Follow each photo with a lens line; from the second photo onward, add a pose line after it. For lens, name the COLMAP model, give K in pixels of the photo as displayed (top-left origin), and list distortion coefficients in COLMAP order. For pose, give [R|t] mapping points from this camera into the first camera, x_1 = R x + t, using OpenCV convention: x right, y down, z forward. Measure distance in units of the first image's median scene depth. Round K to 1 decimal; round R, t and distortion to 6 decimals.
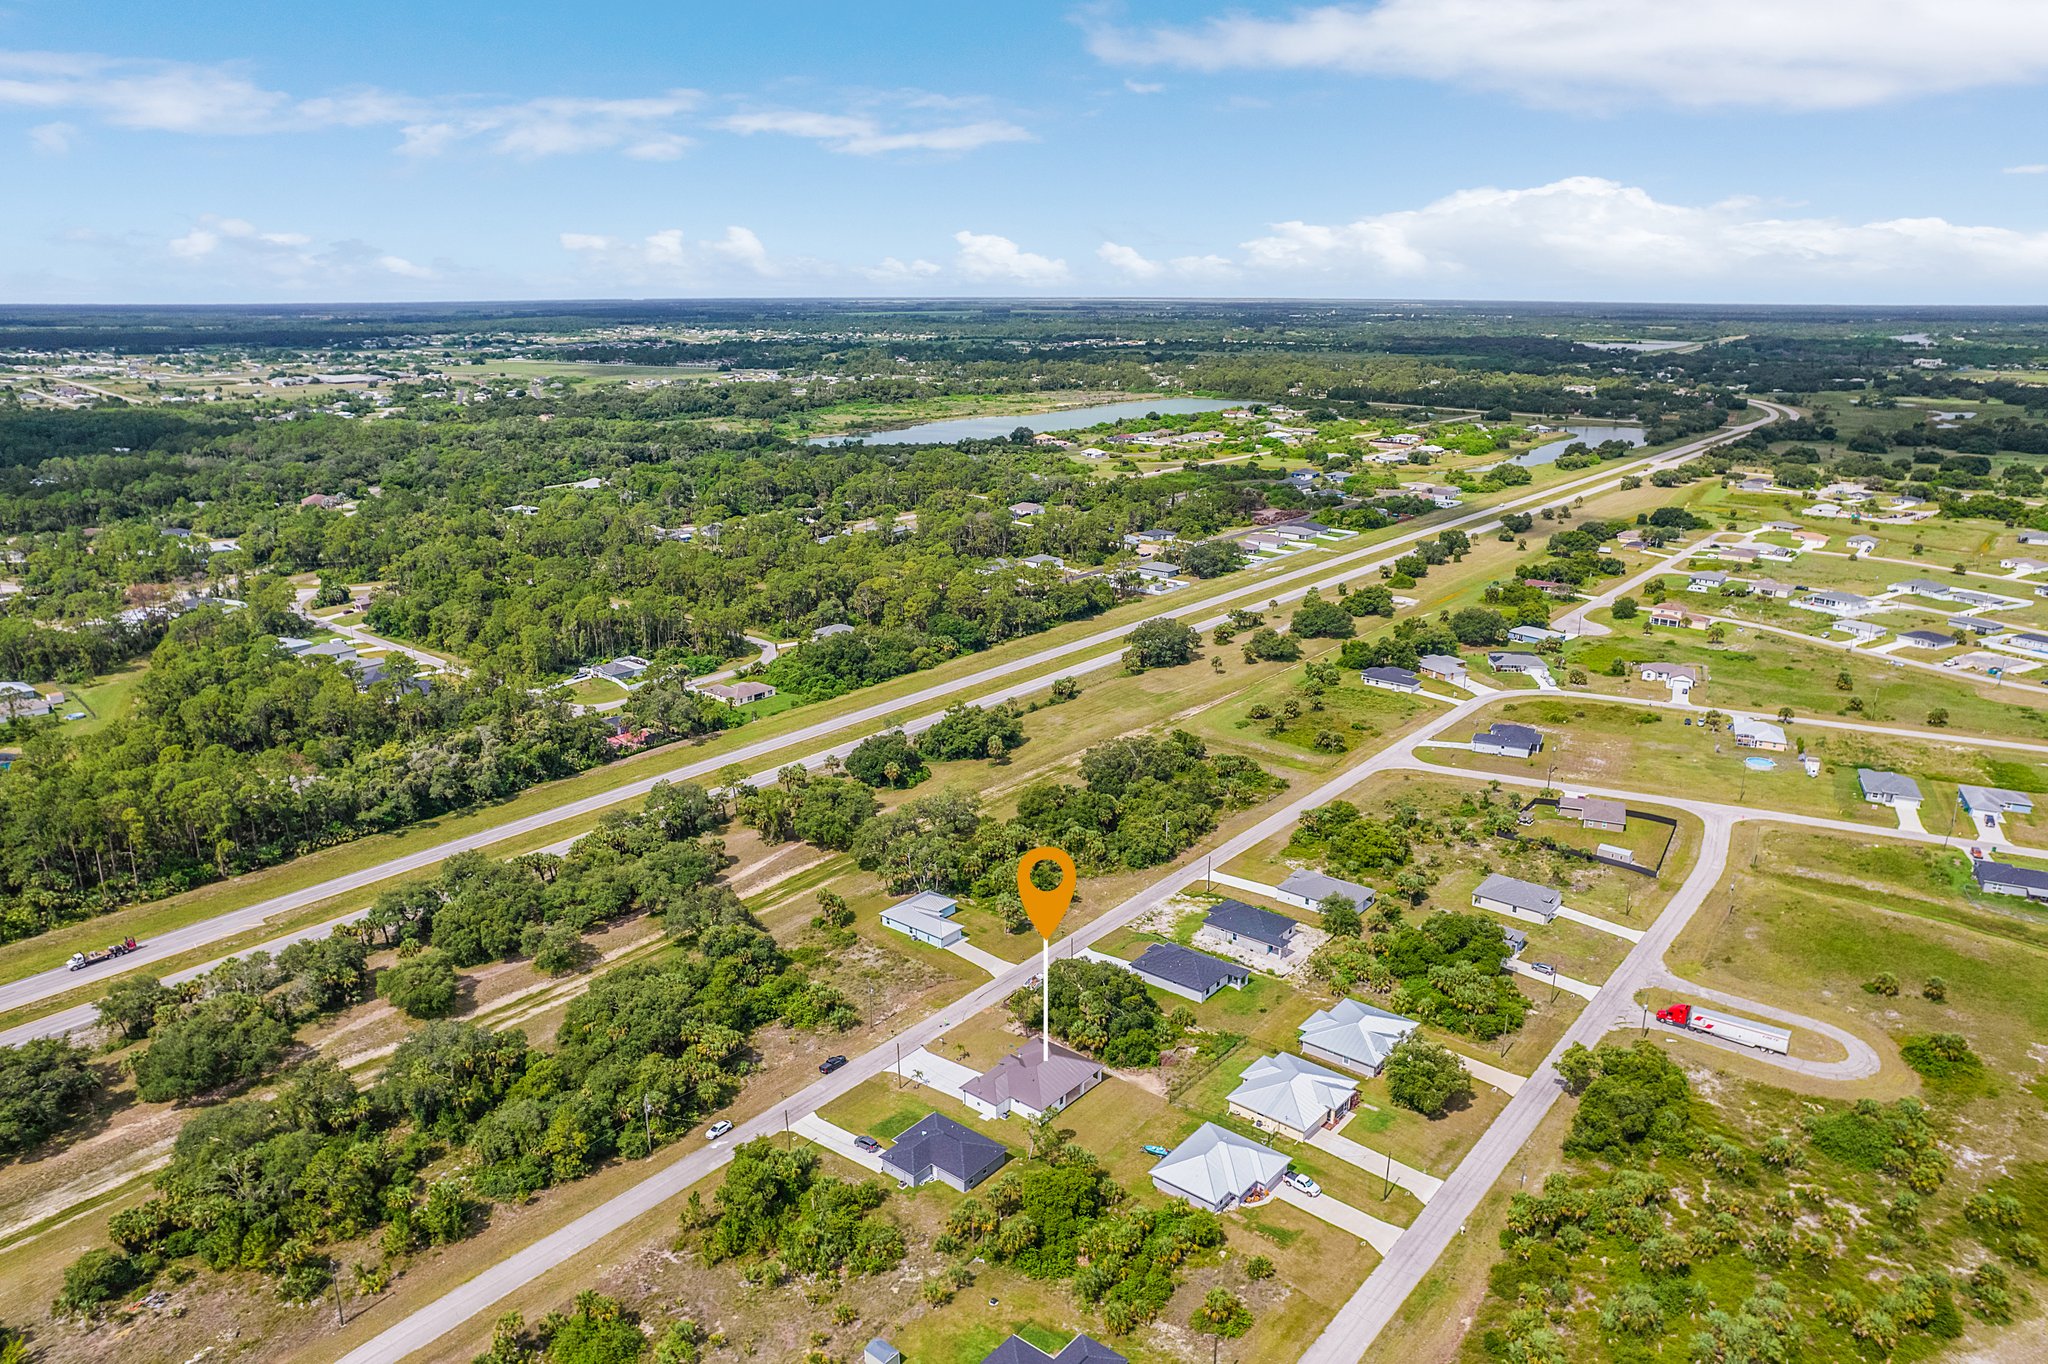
lens RADIAL K [[1399.9, 0, 1033.2], [0, 1399.9, 679.6], [0, 0, 1]] dist [-0.068262, 0.052759]
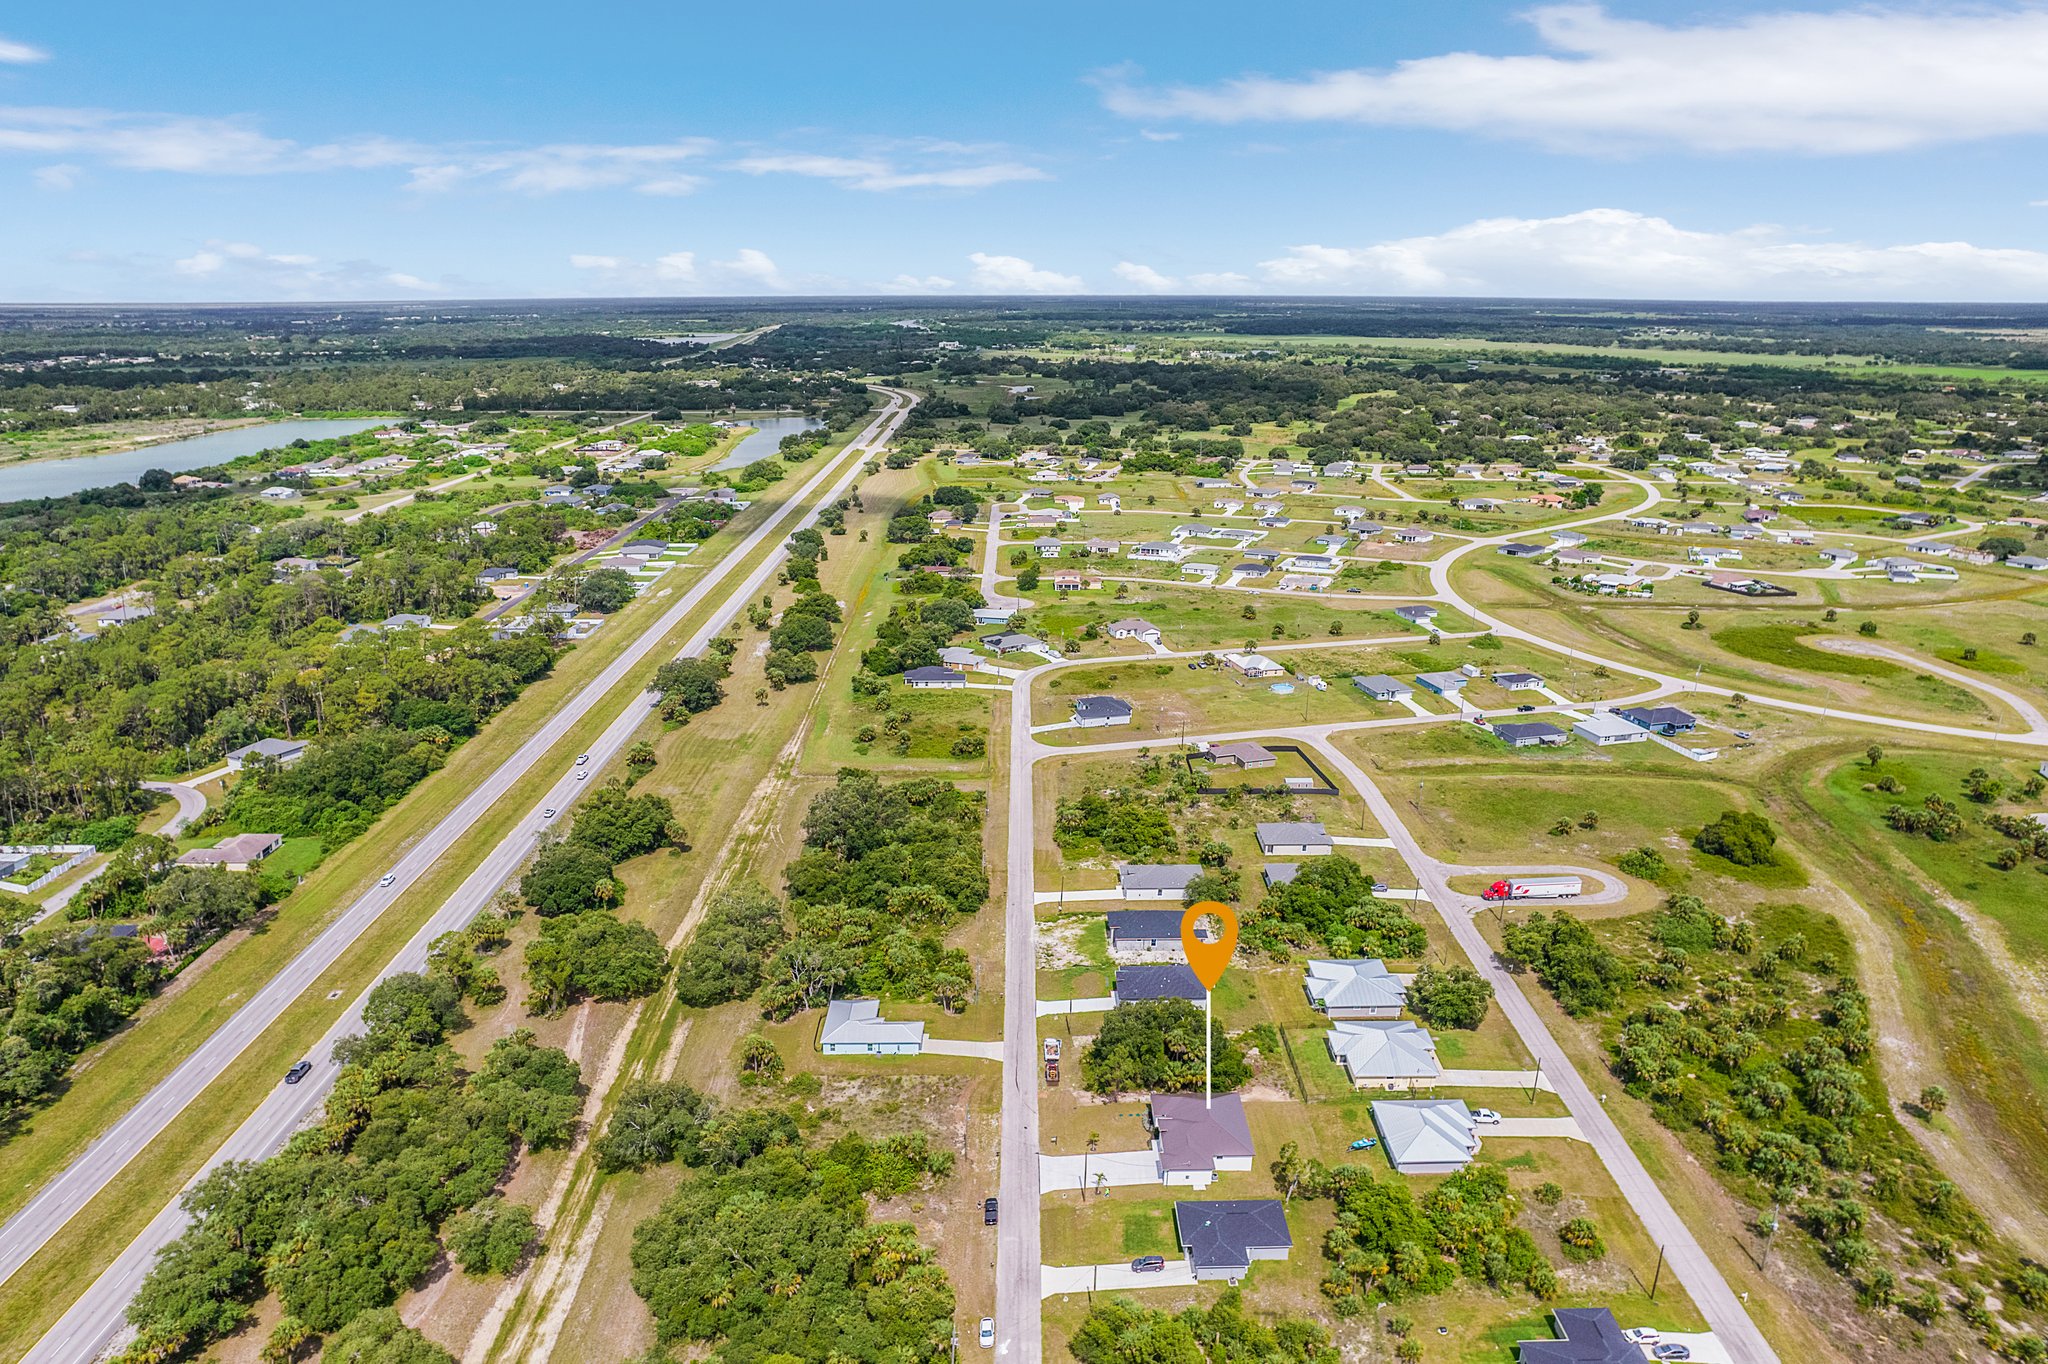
lens RADIAL K [[1399.9, 0, 1033.2], [0, 1399.9, 679.6], [0, 0, 1]] dist [-0.068262, 0.052759]
pose [[0.758552, -0.178474, 0.626695, -0.429118], [0.177061, 0.982028, 0.065352, -0.069773], [-0.627096, 0.061390, 0.776519, 0.210992]]
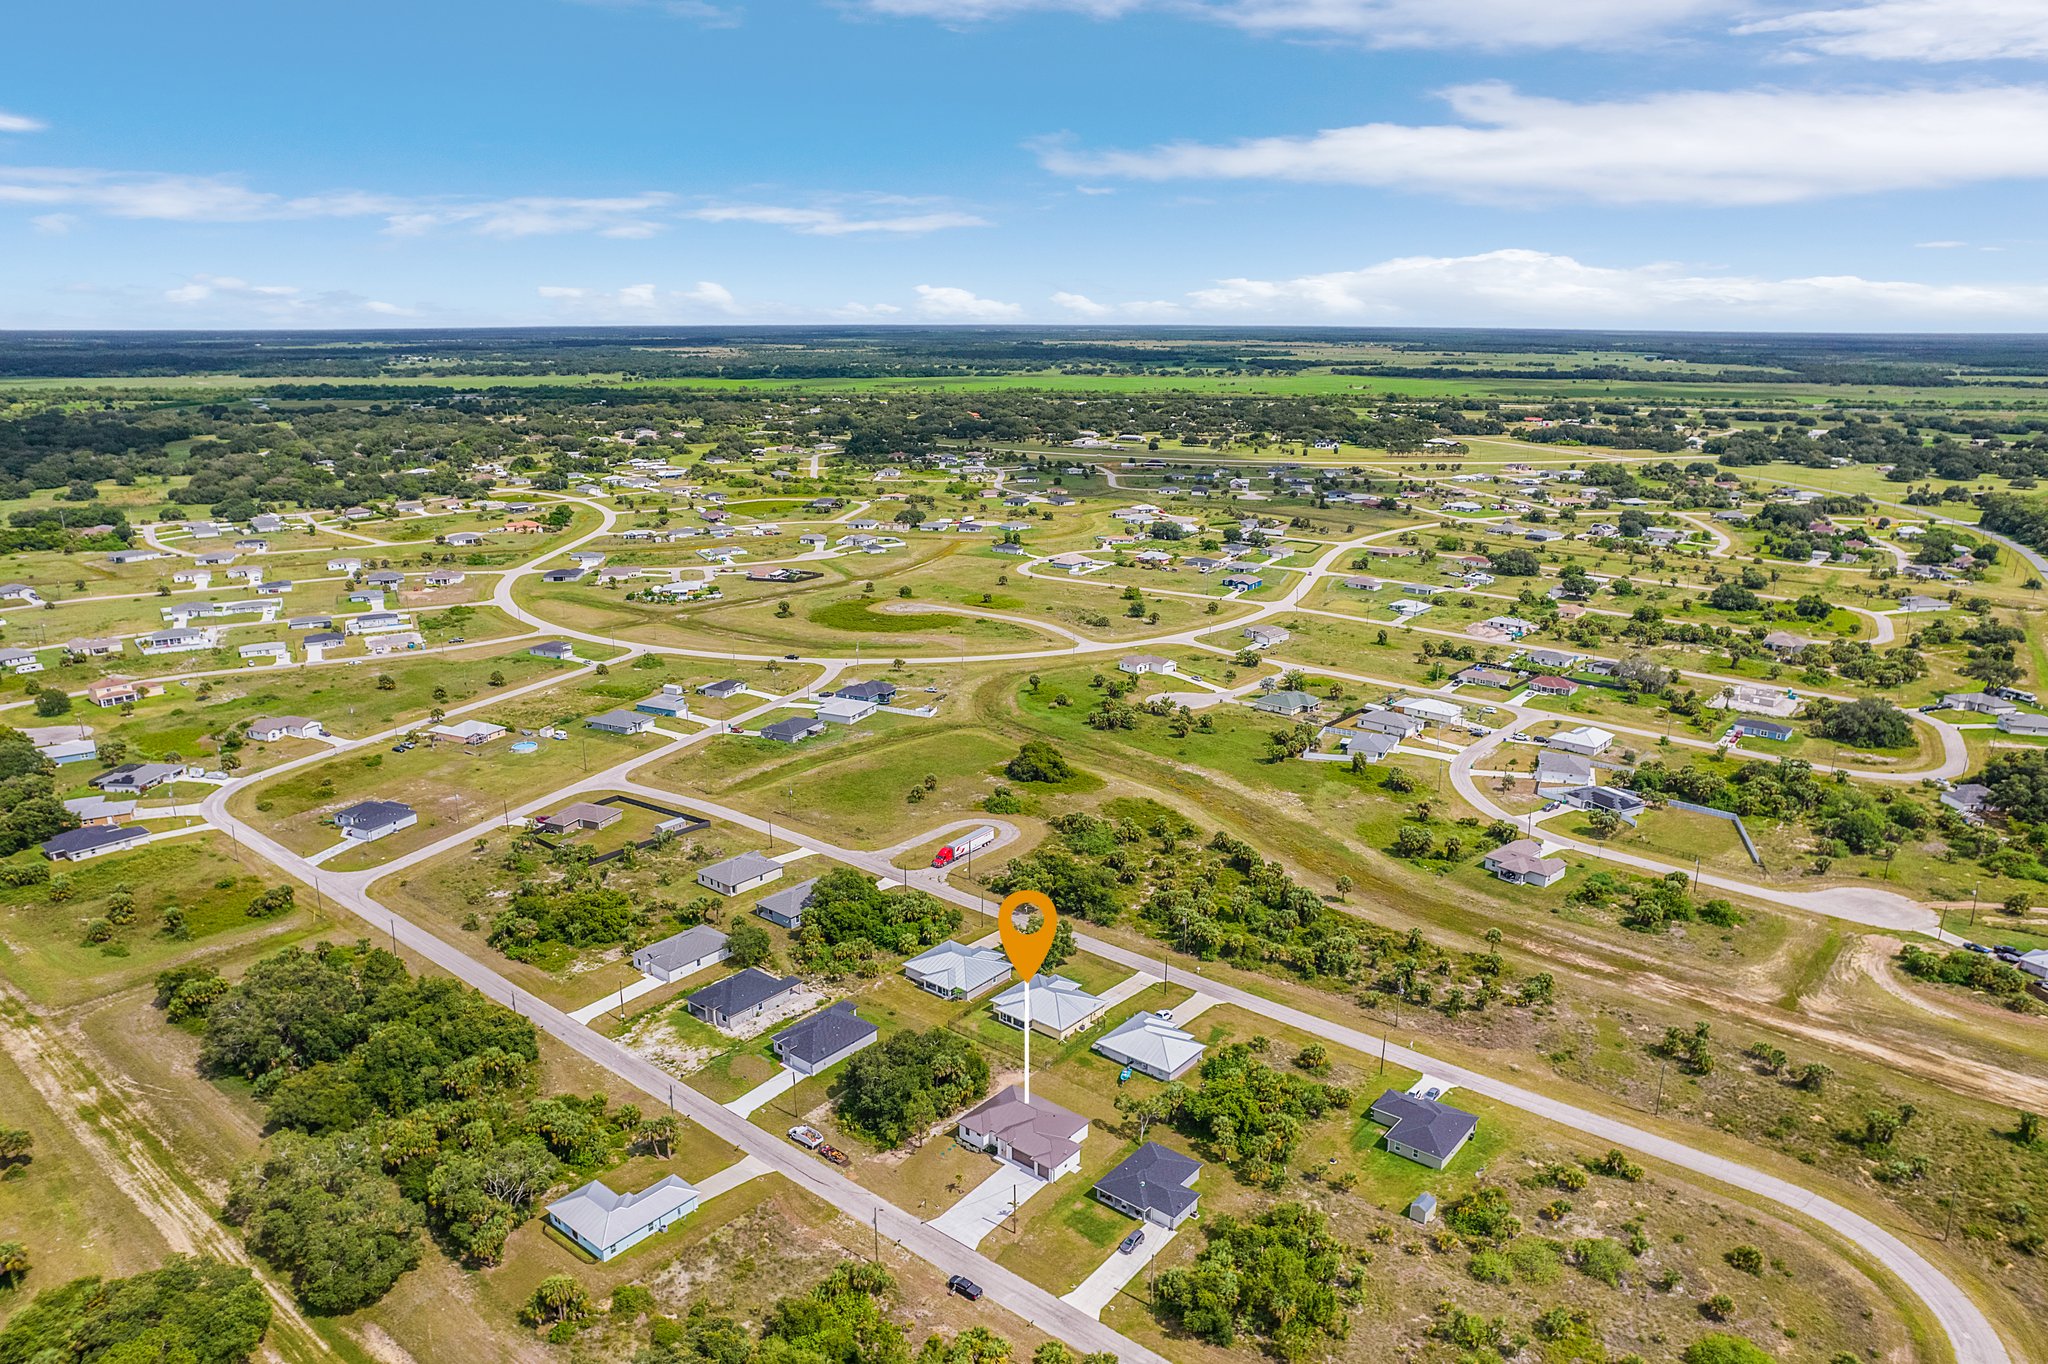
lens RADIAL K [[1399.9, 0, 1033.2], [0, 1399.9, 679.6], [0, 0, 1]] dist [-0.068262, 0.052759]
pose [[-0.024896, -0.253641, 0.966978, -0.592941], [0.268512, 0.930037, 0.250865, -0.173365], [-0.962955, 0.265890, 0.044952, 0.591014]]
